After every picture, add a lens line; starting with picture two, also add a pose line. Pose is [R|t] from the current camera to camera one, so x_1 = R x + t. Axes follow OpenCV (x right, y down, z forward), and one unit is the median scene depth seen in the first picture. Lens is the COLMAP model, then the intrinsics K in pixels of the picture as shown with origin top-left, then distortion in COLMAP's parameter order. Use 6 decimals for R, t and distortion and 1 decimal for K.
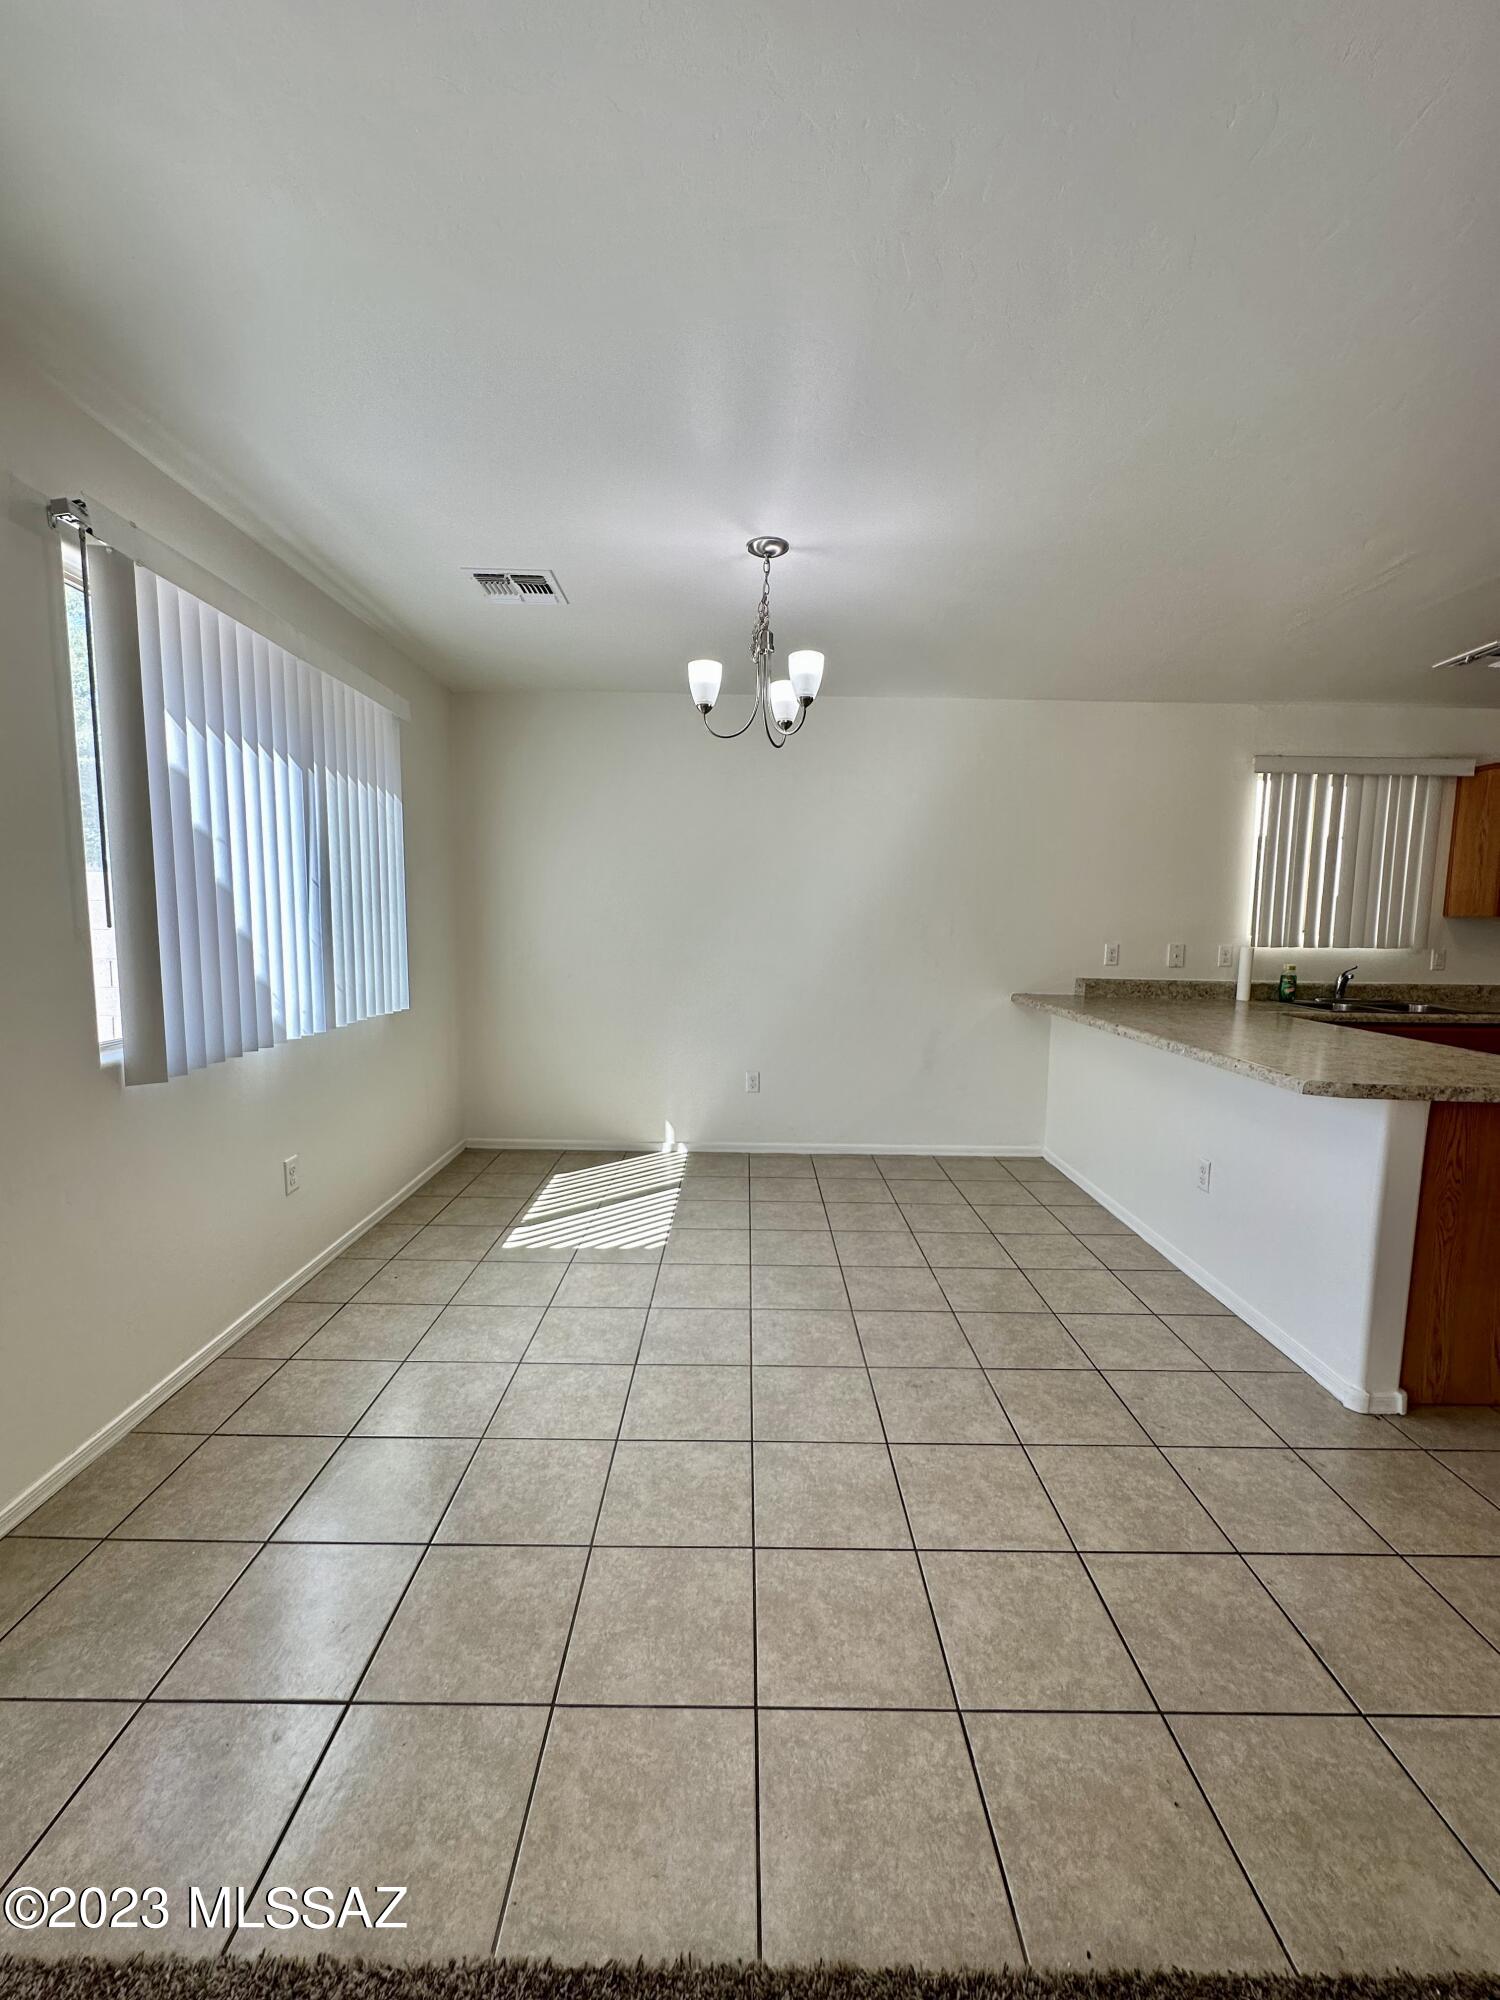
lens RADIAL K [[800.4, 0, 750.0], [0, 800.4, 1000.0], [0, 0, 1]] dist [-0.000096, -0.000205]
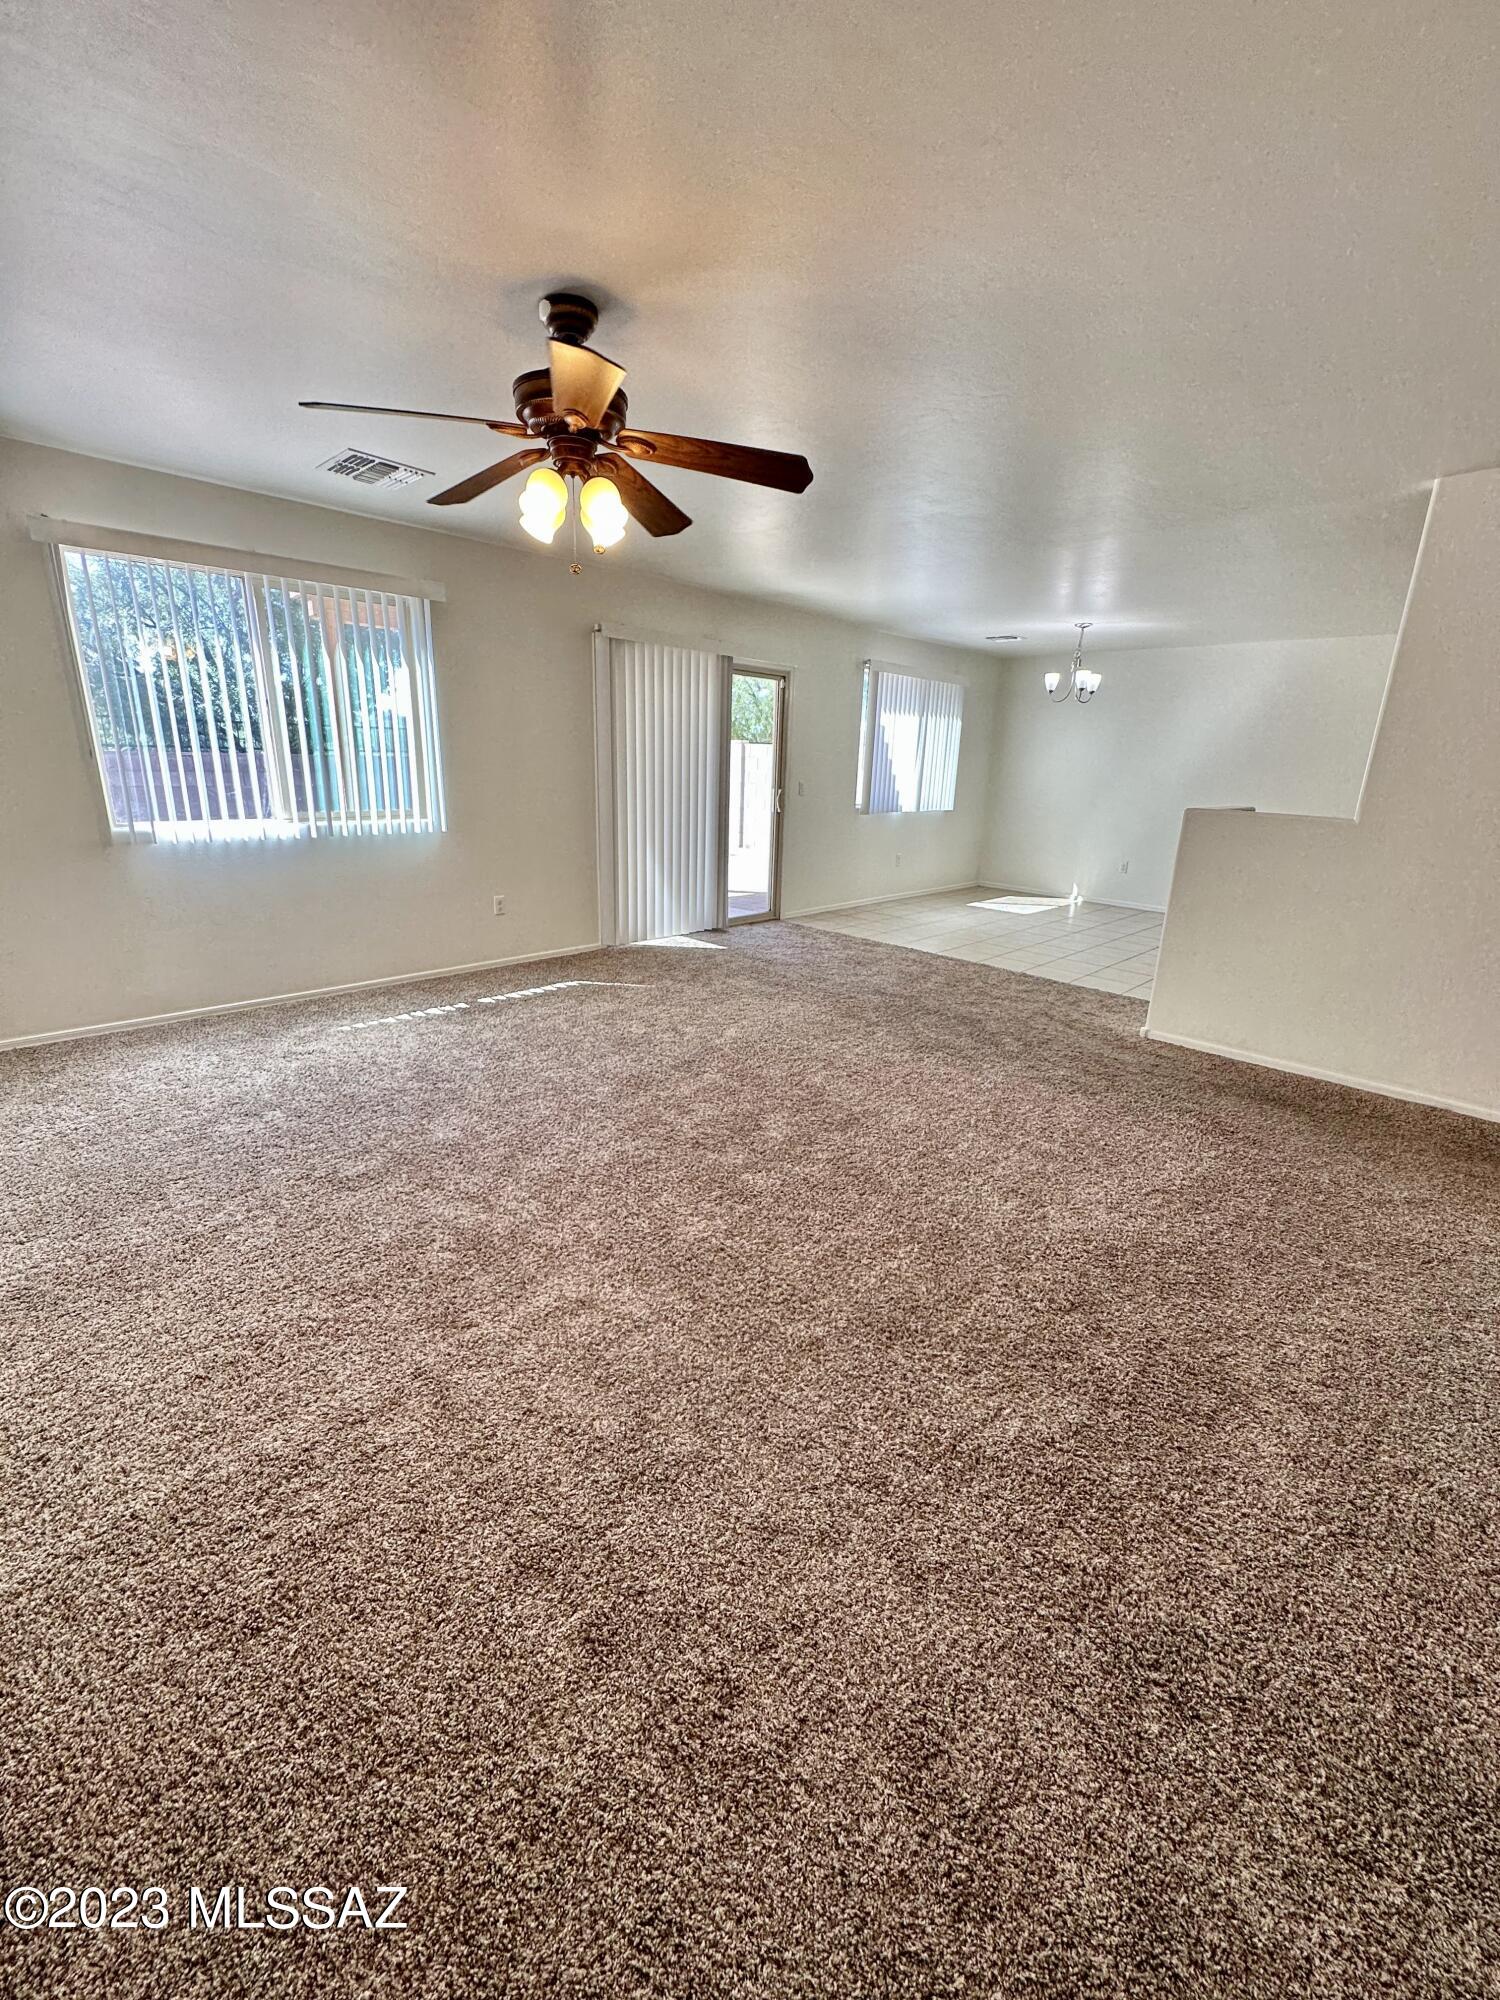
lens RADIAL K [[800.4, 0, 750.0], [0, 800.4, 1000.0], [0, 0, 1]] dist [-0.000096, -0.000205]
pose [[0.704647, 0.219392, -0.674789, 1.253396], [-0.095995, 0.971731, 0.215694, 0.150523], [0.703035, -0.087212, 0.705788, -1.658340]]
